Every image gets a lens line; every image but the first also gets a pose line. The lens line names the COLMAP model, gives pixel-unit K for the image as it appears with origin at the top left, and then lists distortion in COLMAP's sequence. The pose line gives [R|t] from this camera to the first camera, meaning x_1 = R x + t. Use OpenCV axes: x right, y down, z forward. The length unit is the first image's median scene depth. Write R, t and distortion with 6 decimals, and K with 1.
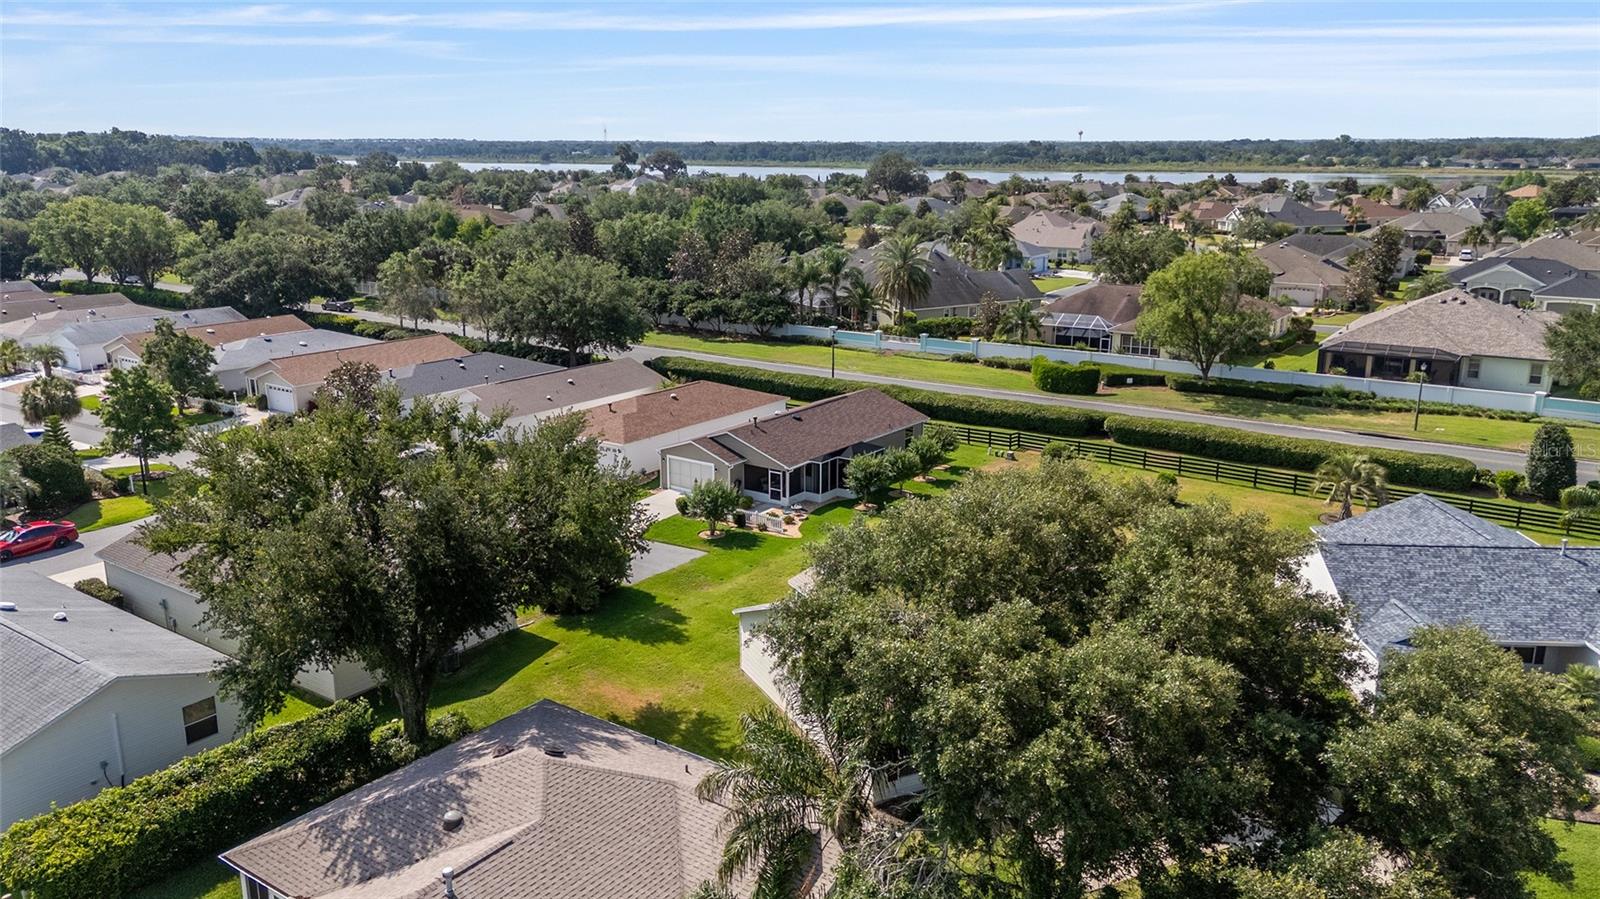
lens RADIAL K [[1207.1, 0, 789.6], [0, 1207.1, 449.9], [0, 0, 1]] dist [0.046937, -0.009127]
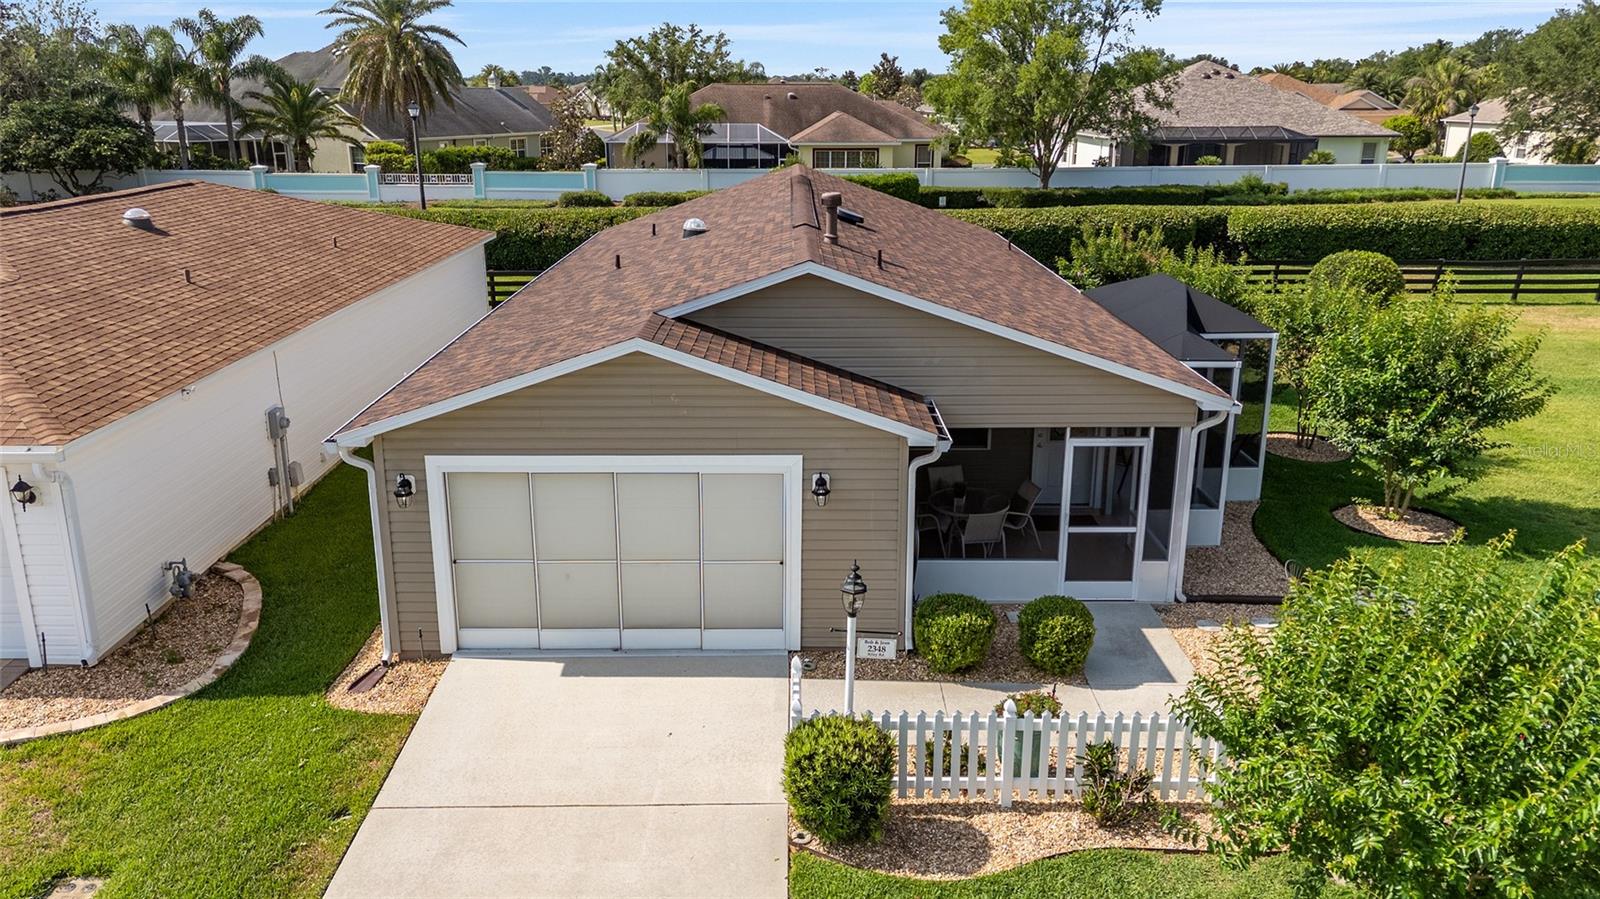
lens RADIAL K [[1207.1, 0, 789.6], [0, 1207.1, 449.9], [0, 0, 1]] dist [0.046937, -0.009127]
pose [[0.805898, -0.166219, 0.568243, -0.087908], [0.143163, 0.986009, 0.085383, -0.001917], [-0.574485, 0.012541, 0.818419, 0.476882]]
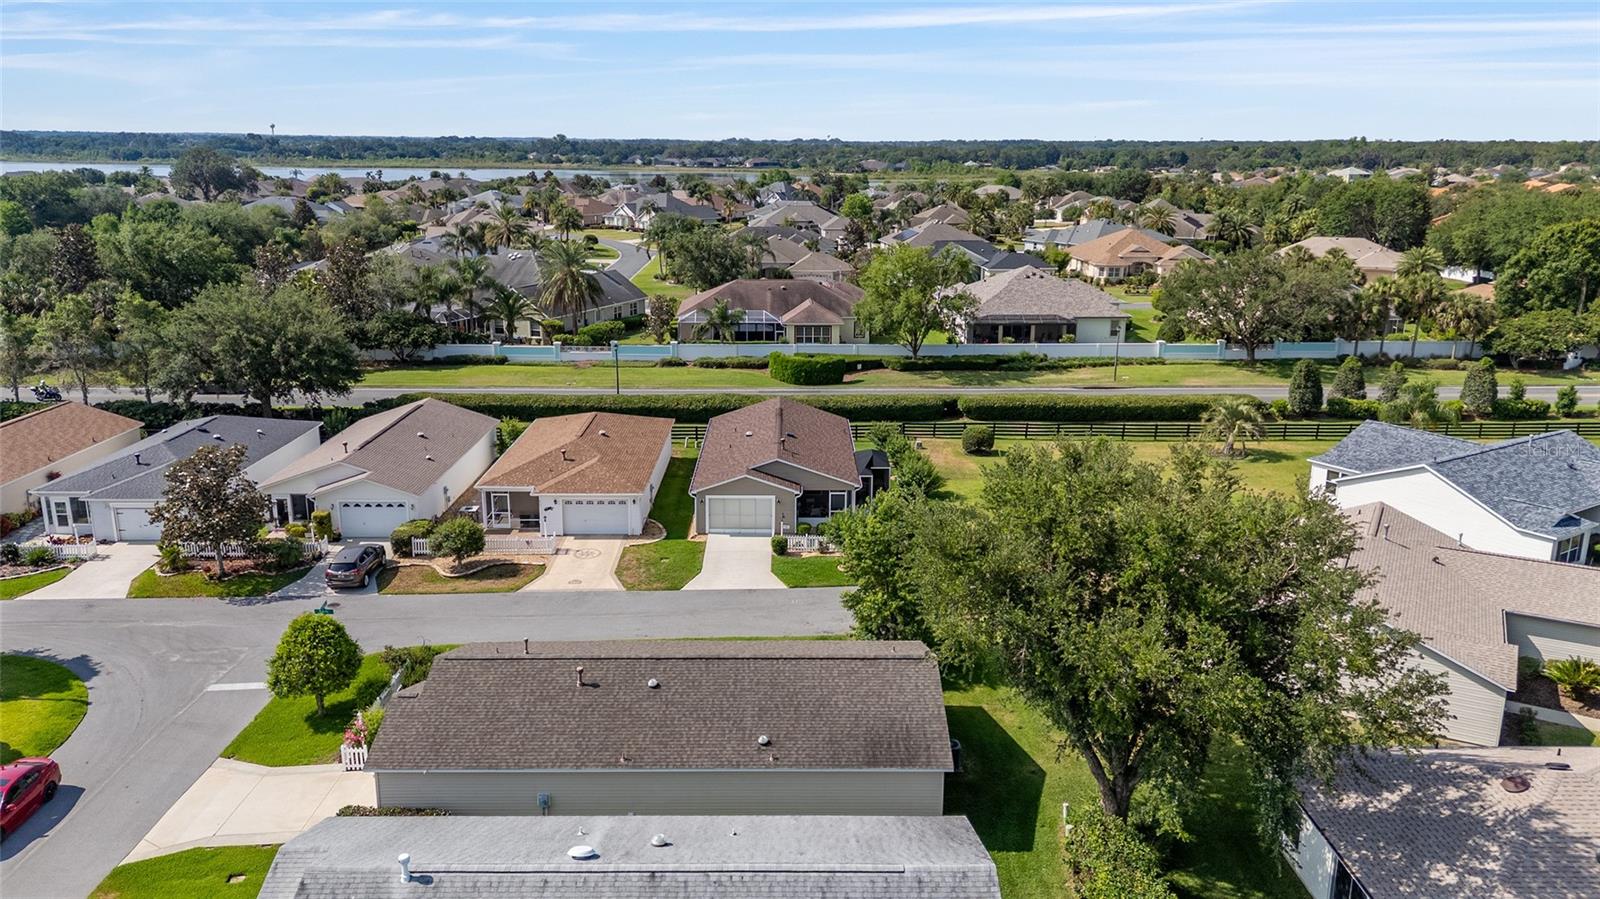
lens RADIAL K [[1207.1, 0, 789.6], [0, 1207.1, 449.9], [0, 0, 1]] dist [0.046937, -0.009127]
pose [[0.806528, -0.141412, 0.574034, -0.314831], [0.139602, 0.989067, 0.047512, -0.035187], [-0.574477, 0.041817, 0.817452, 0.138024]]
